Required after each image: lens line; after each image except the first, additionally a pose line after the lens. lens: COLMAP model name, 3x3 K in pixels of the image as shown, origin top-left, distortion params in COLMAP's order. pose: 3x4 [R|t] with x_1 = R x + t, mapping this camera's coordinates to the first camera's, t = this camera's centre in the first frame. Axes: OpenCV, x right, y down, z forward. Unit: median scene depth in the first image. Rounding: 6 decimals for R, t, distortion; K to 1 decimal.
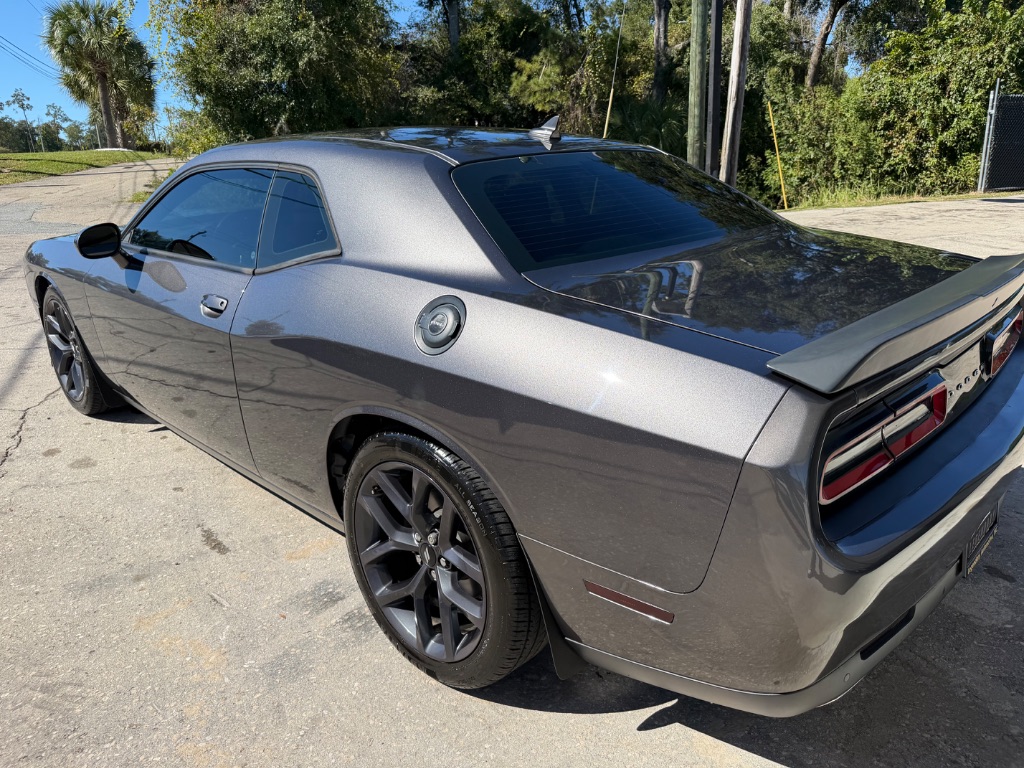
lens RADIAL K [[731.6, 0, 515.8], [0, 731.6, 385.8], [0, 0, 1]] dist [0.000368, -0.005168]
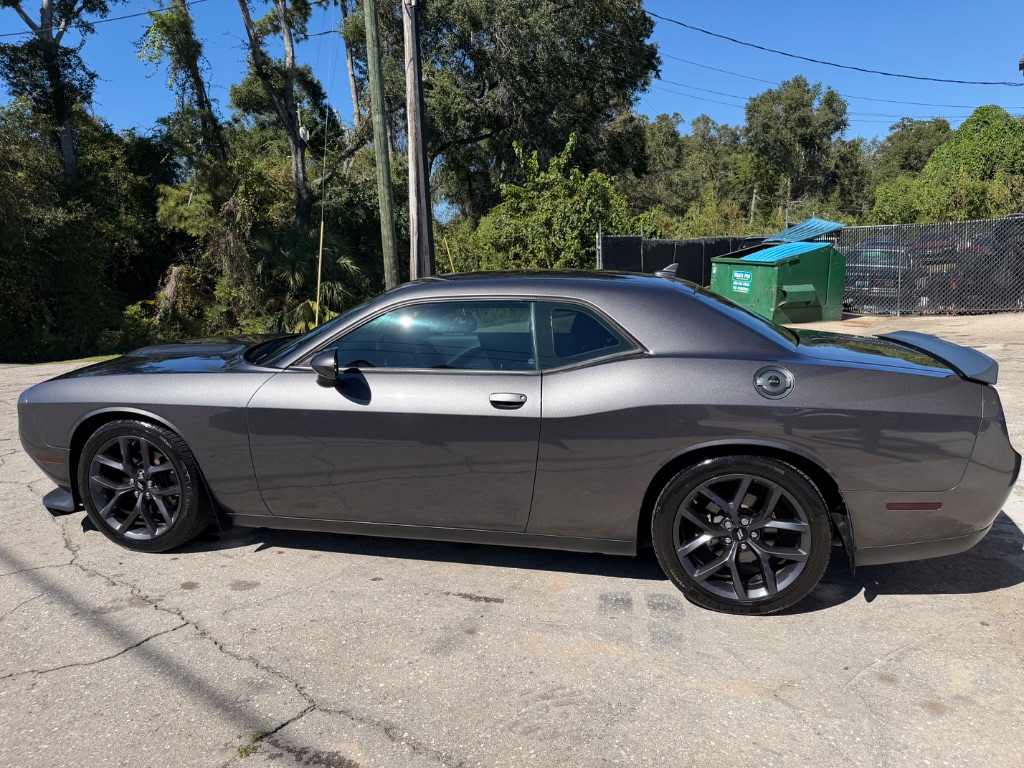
lens RADIAL K [[705.7, 0, 510.6], [0, 705.7, 418.0], [0, 0, 1]] dist [0.059220, -0.092252]
pose [[0.861688, -0.102557, 0.496967, -0.132931], [0.156547, 0.985320, -0.068099, 0.000575], [-0.482687, 0.136479, 0.865093, -0.012846]]
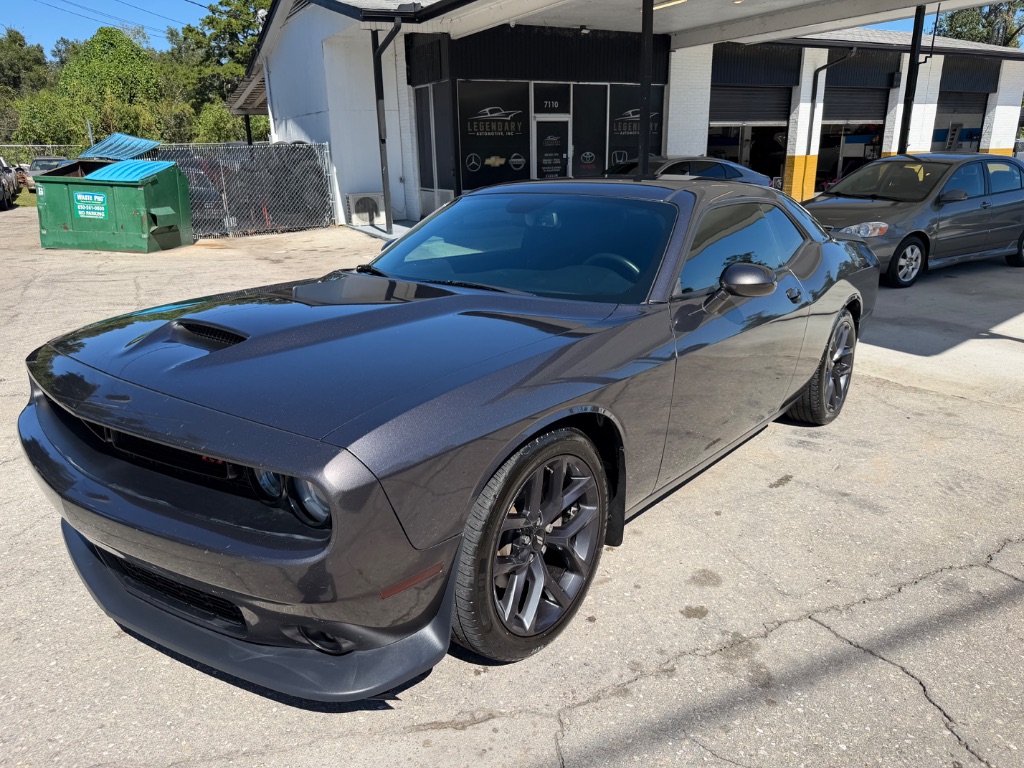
lens RADIAL K [[729.6, 0, 513.8], [0, 729.6, 387.7], [0, 0, 1]] dist [0.007458, -0.014578]
pose [[-0.081760, -0.254137, 0.963706, -0.230560], [0.313500, 0.911304, 0.266915, -0.064292], [-0.946062, 0.323945, 0.005164, 0.200768]]
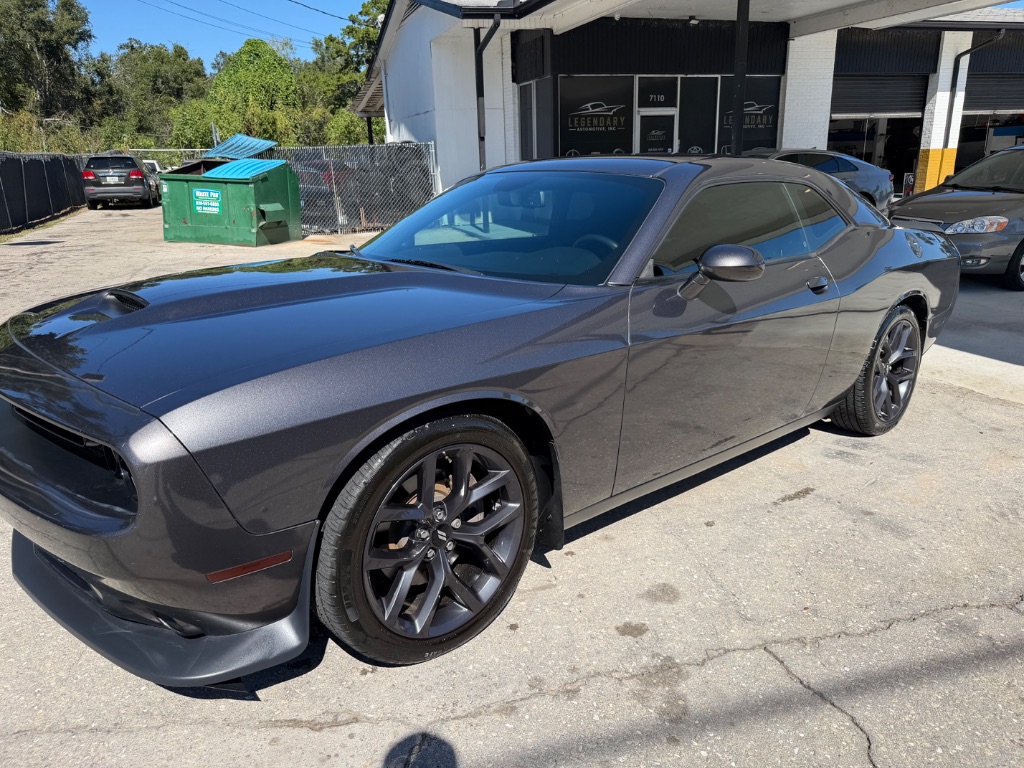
lens RADIAL K [[731.6, 0, 515.8], [0, 731.6, 385.8], [0, 0, 1]] dist [0.000368, -0.005168]
pose [[0.082981, -0.249515, 0.964809, -0.222082], [0.315188, 0.925021, 0.212117, -0.049404], [-0.945394, 0.286495, 0.155403, 0.172191]]
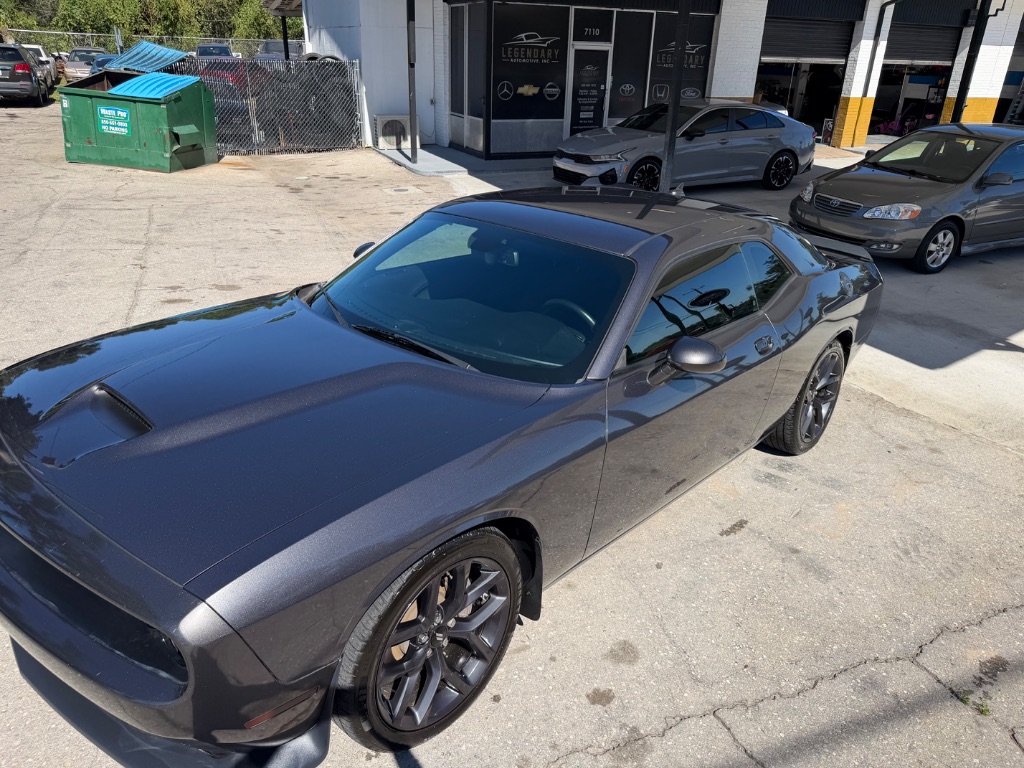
lens RADIAL K [[730.8, 0, 509.8], [0, 730.8, 379.3], [0, 0, 1]] dist [-0.004063, -0.000335]
pose [[-0.013736, -0.359103, 0.933197, -0.220124], [0.264000, 0.898866, 0.349778, -0.084961], [-0.964425, 0.251168, 0.082456, 0.174444]]
